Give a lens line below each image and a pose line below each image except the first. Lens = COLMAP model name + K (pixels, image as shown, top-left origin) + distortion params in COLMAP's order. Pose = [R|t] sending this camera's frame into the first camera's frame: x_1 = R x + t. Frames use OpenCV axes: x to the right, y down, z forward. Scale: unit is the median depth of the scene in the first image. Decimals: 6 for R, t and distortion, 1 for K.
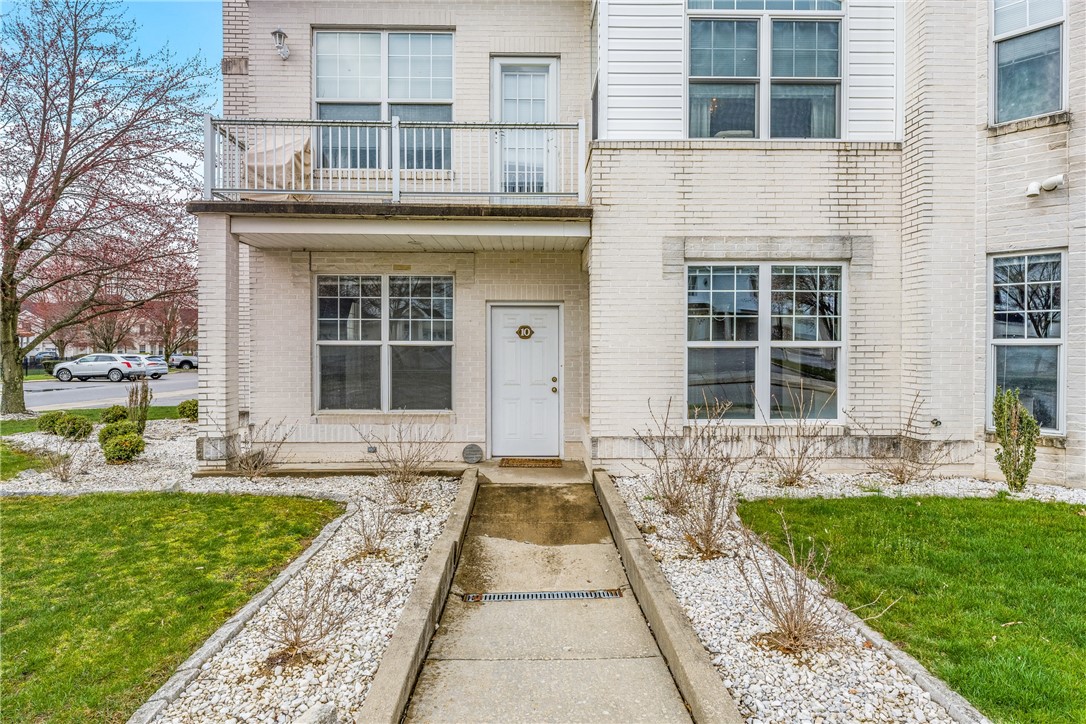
lens RADIAL K [[602.8, 0, 511.0], [0, 602.8, 348.3], [0, 0, 1]] dist [0.000400, -0.001084]
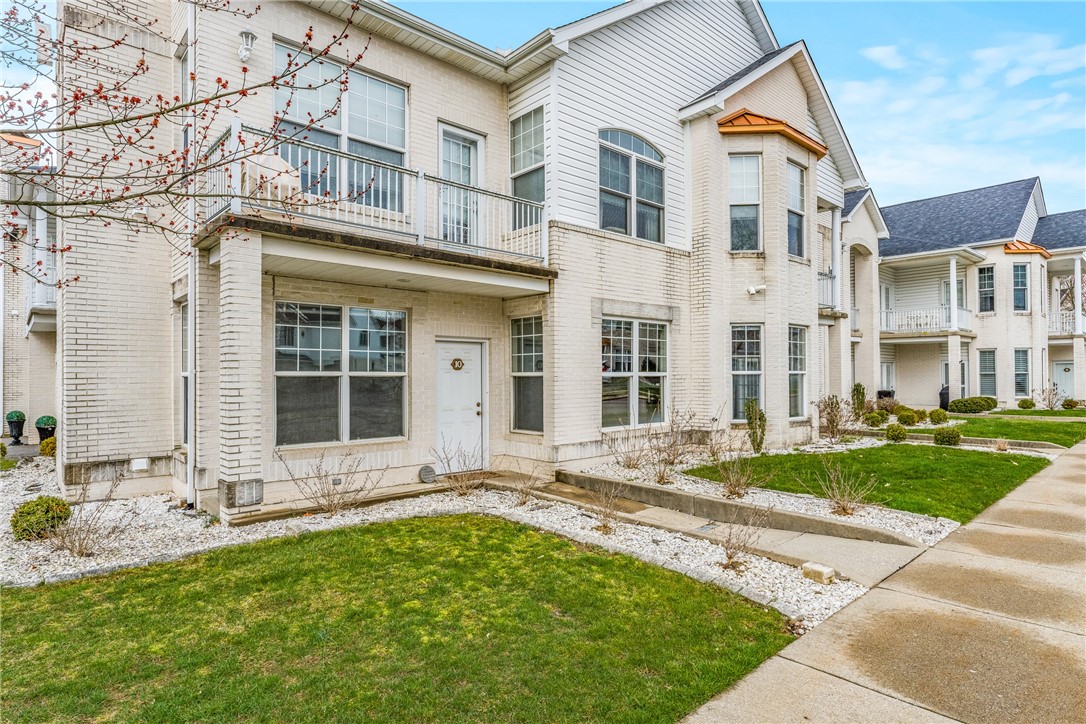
lens RADIAL K [[603.0, 0, 543.0], [0, 603.0, 362.0], [0, 0, 1]] dist [0.003084, 0.000060]
pose [[0.747000, 0.011562, 0.664723, -0.741826], [0.006674, 0.999668, -0.024888, -0.001397], [-0.664790, 0.023027, 0.746675, 0.037989]]
